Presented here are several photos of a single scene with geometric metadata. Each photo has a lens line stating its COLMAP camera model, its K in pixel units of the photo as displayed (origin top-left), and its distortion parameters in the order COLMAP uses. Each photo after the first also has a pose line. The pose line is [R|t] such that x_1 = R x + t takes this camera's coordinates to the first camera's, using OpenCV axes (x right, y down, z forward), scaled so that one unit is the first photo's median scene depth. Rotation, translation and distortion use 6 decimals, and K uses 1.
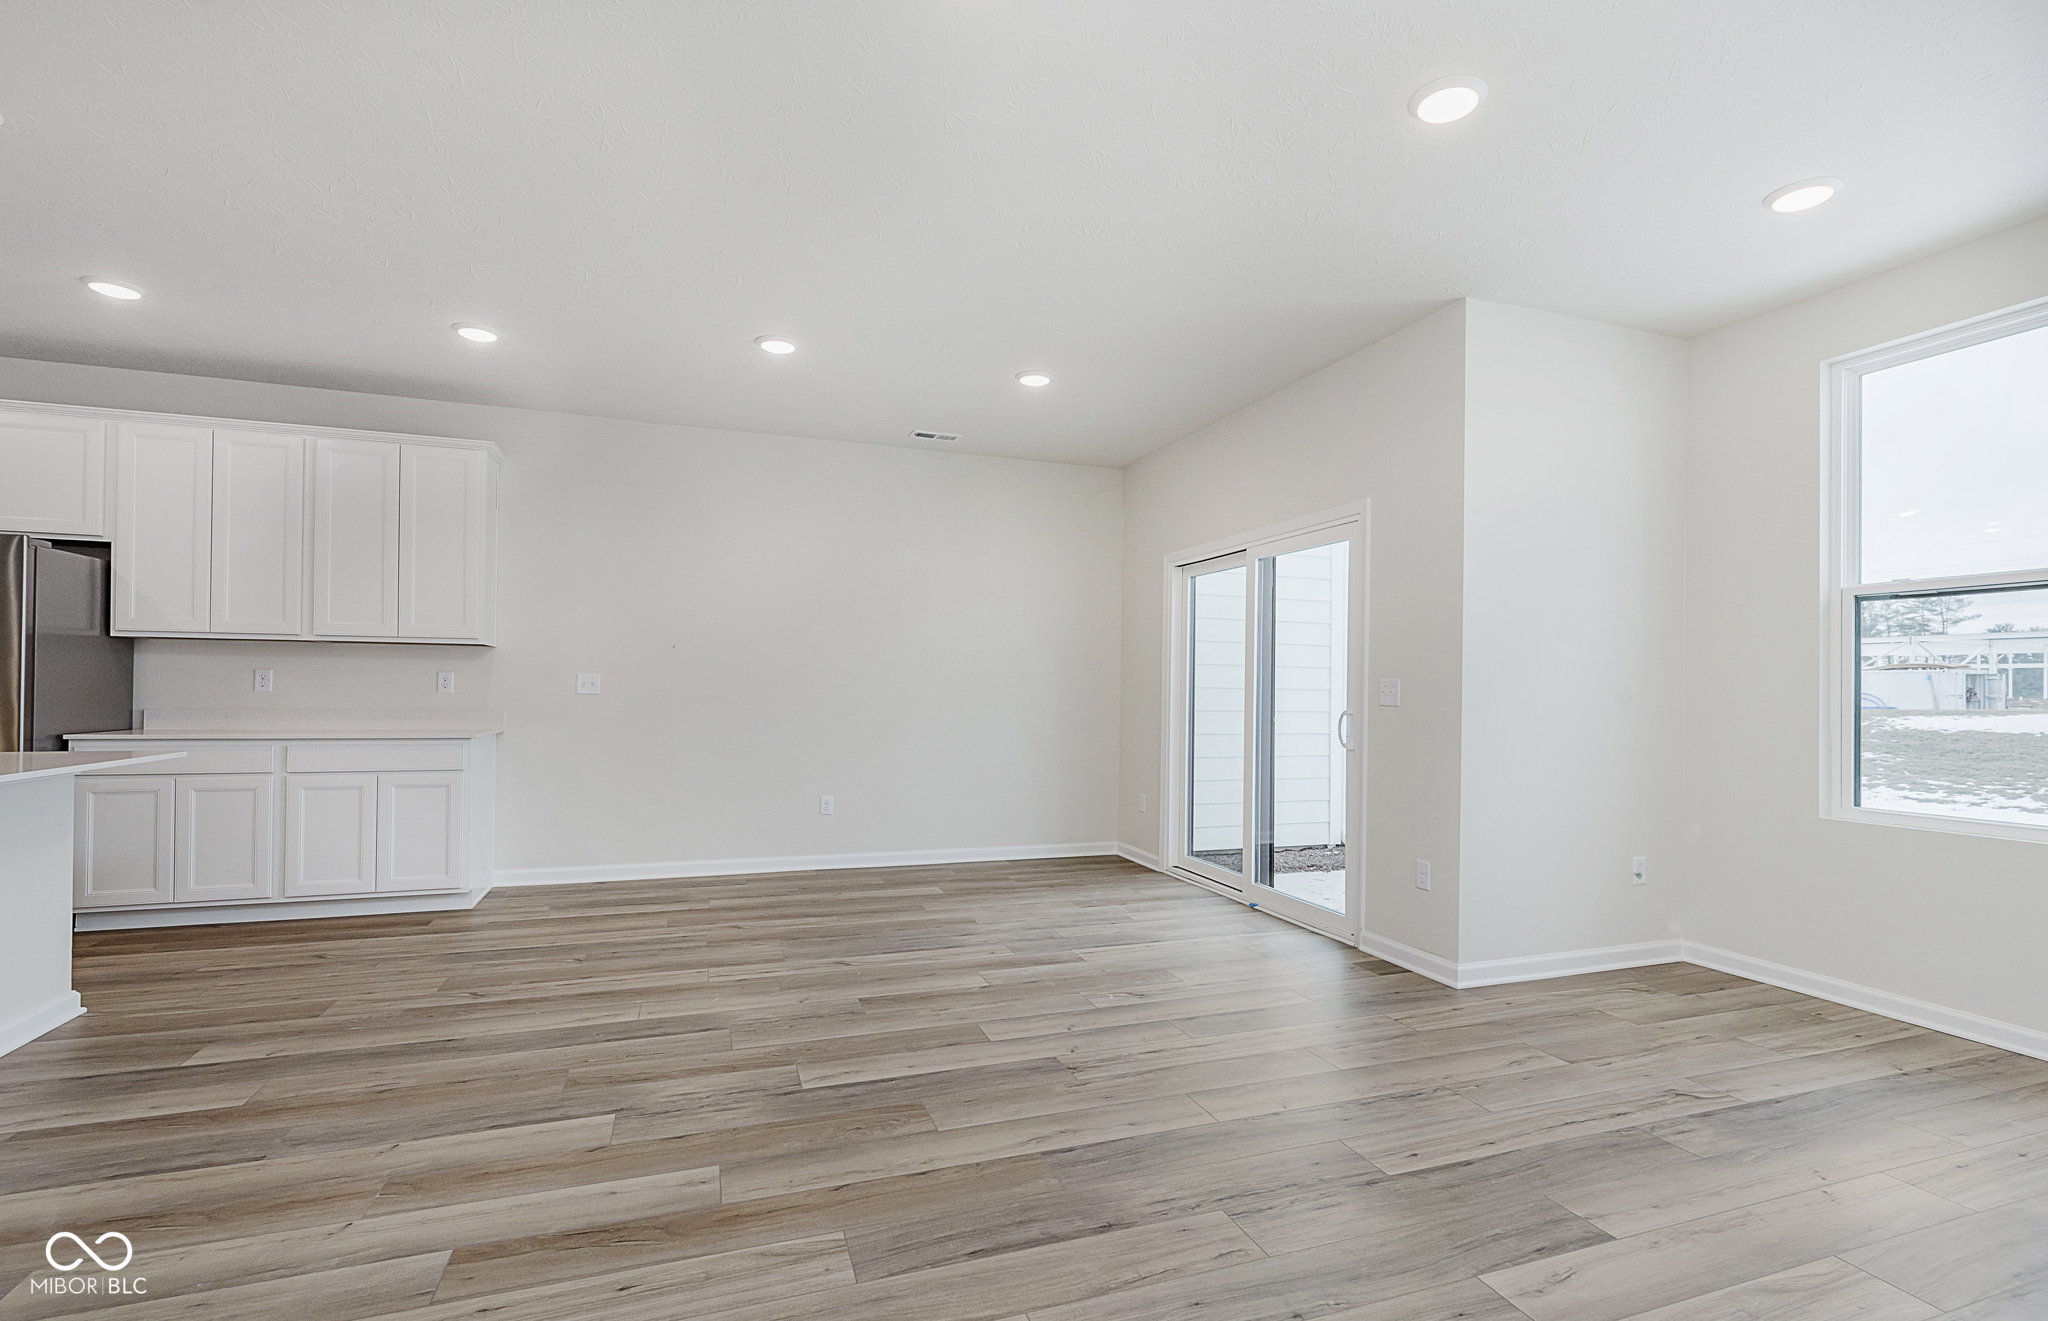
lens RADIAL K [[907.3, 0, 1024.0], [0, 907.3, 660.5], [0, 0, 1]] dist [0.001606, 0.000144]
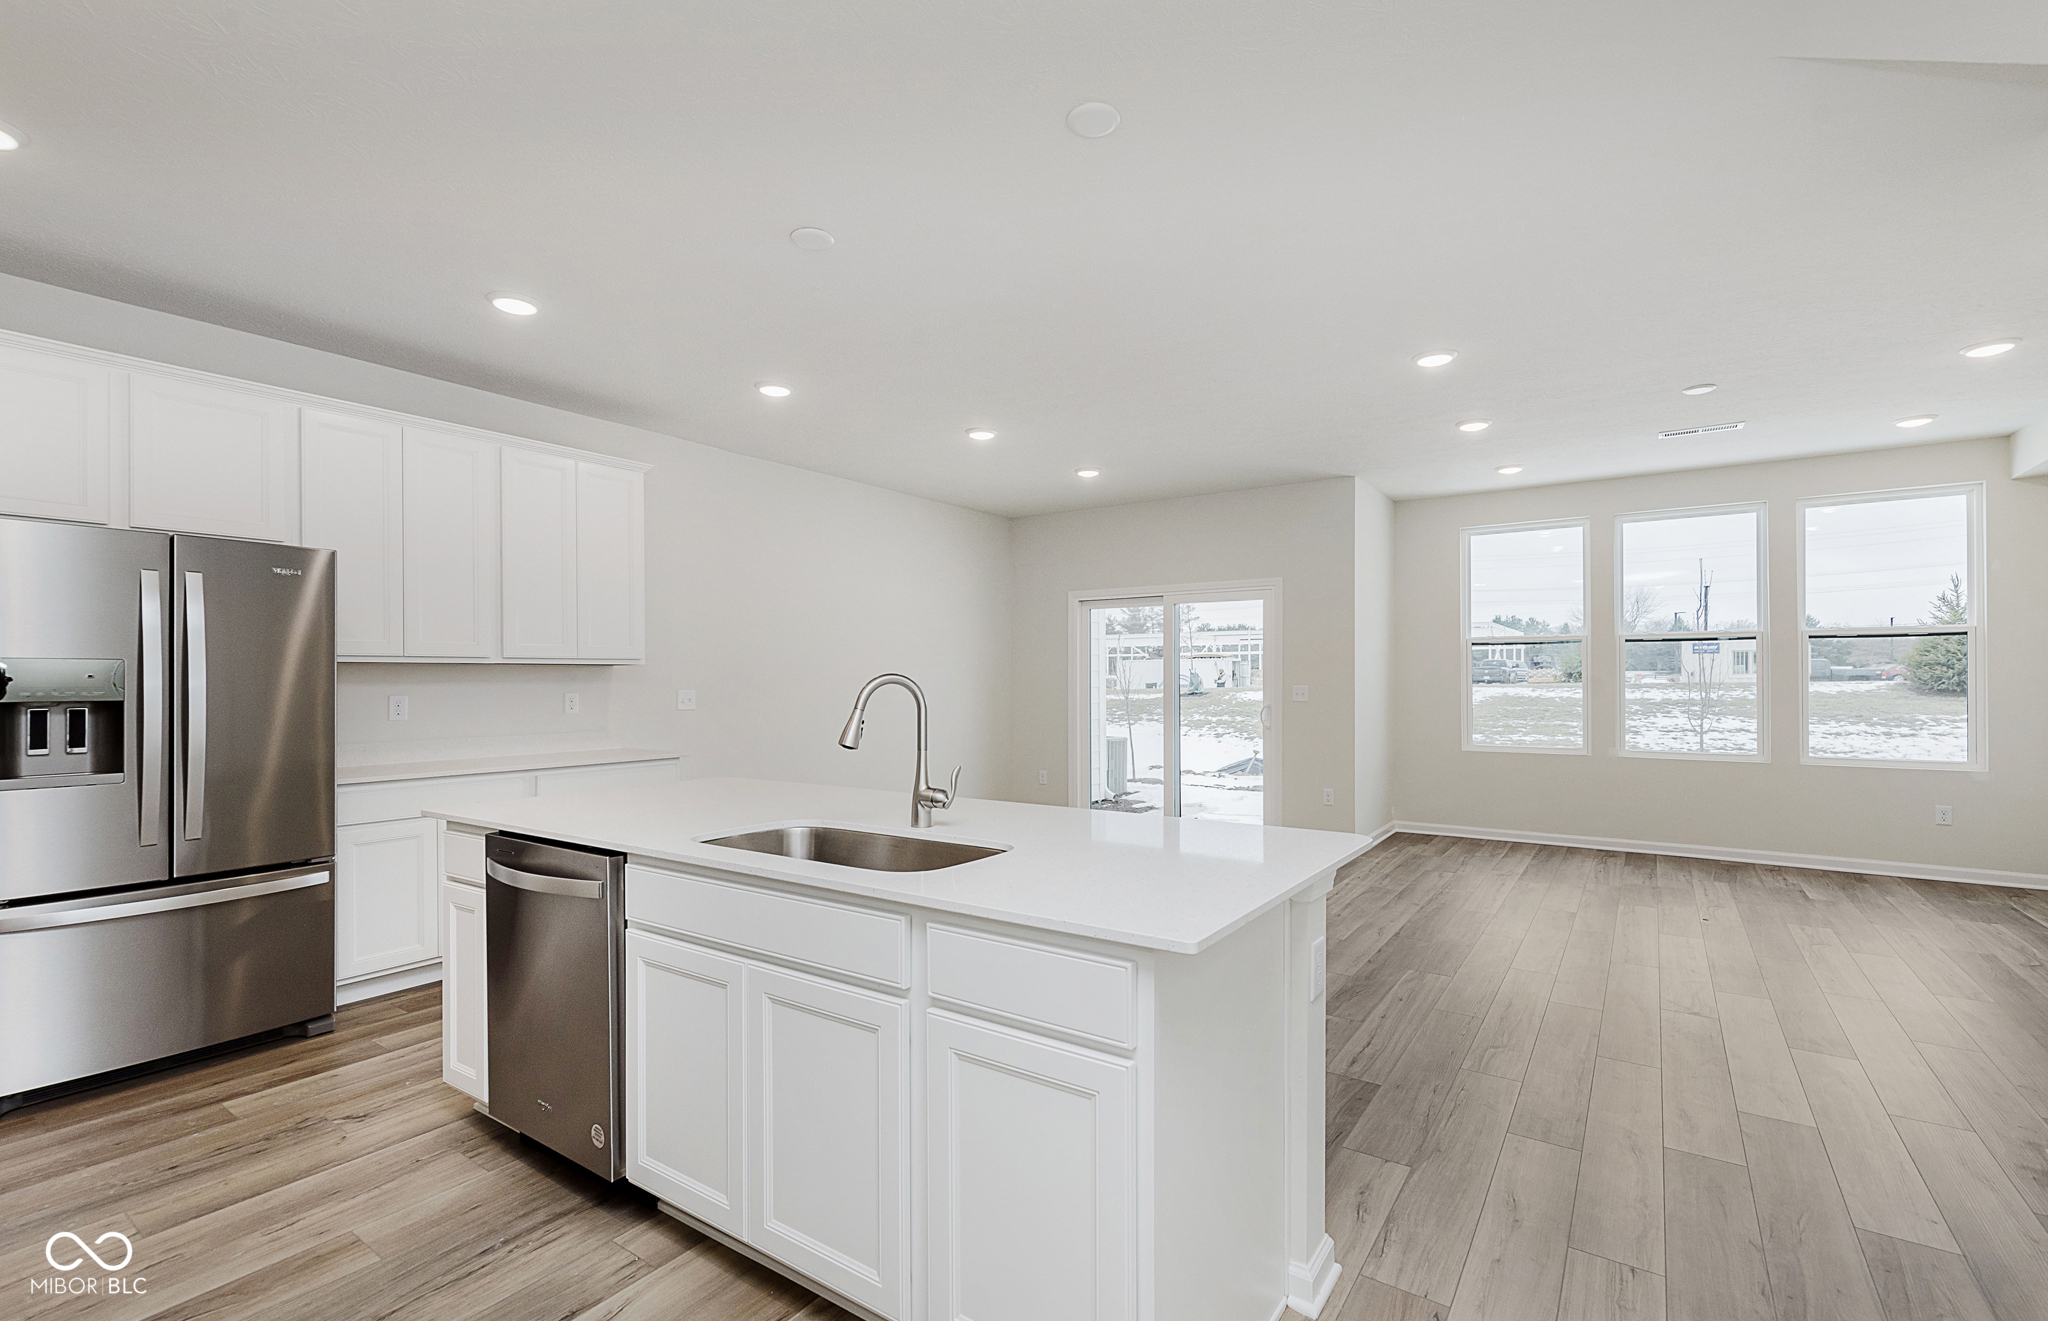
lens RADIAL K [[897.9, 0, 1024.1], [0, 897.9, 674.9], [0, 0, 1]] dist [0.005504, -0.000126]
pose [[0.814594, -0.012944, 0.579887, -1.119156], [-0.005870, 0.999516, 0.030556, -0.056975], [-0.580002, -0.028295, 0.814124, -0.081053]]
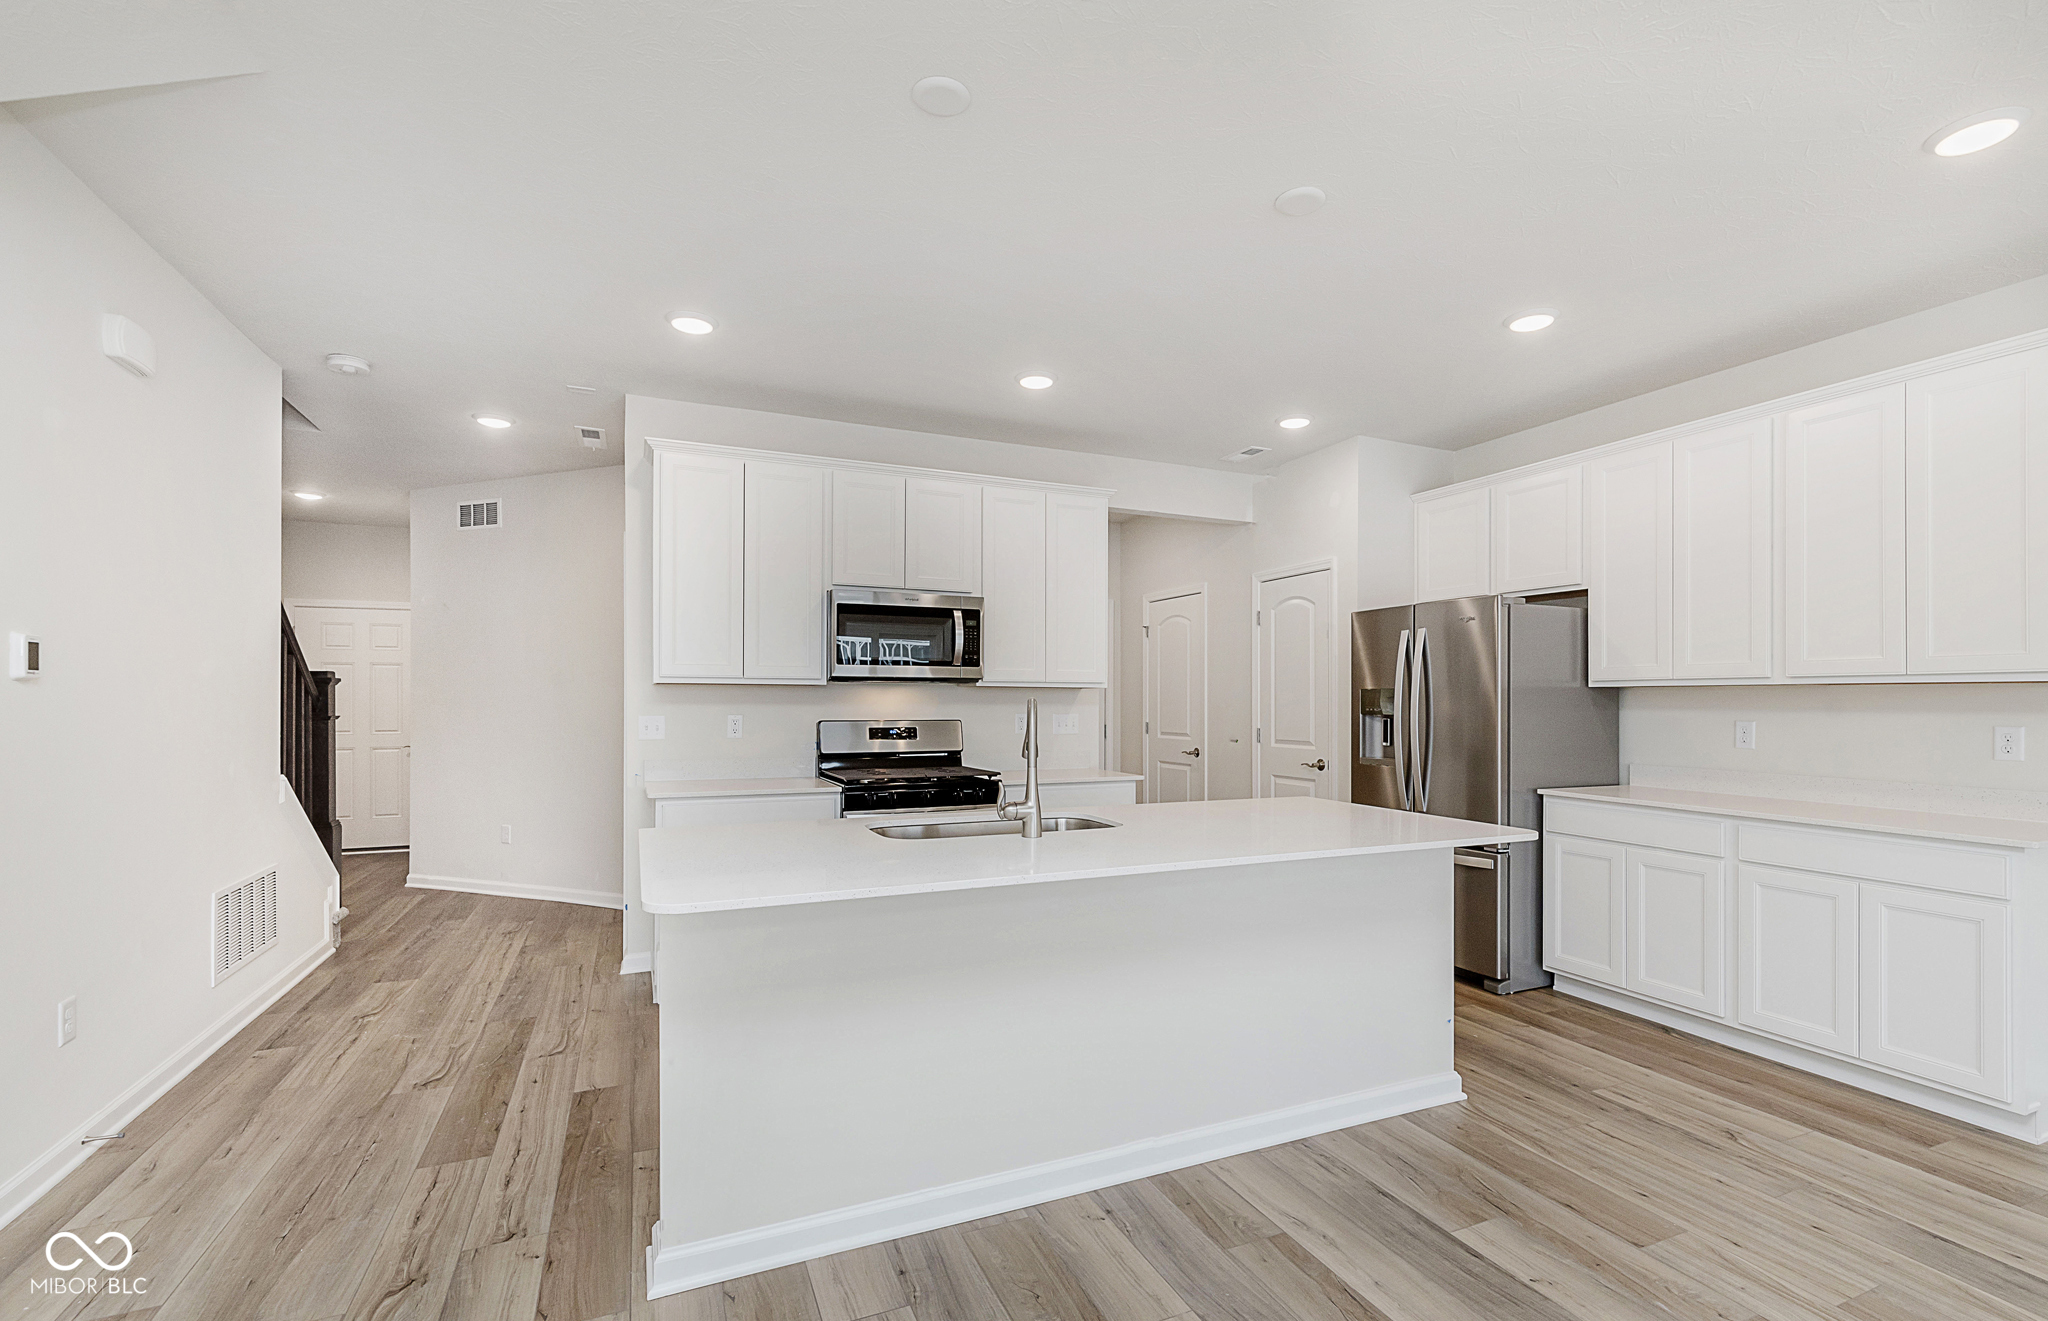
lens RADIAL K [[939.7, 0, 1074.9], [0, 939.7, 689.0], [0, 0, 1]] dist [0.003042, 0.000325]
pose [[0.093892, -0.016619, -0.995444, -0.082595], [0.026659, 0.999544, -0.014173, -0.030559], [0.995225, -0.025207, 0.094292, 0.447821]]
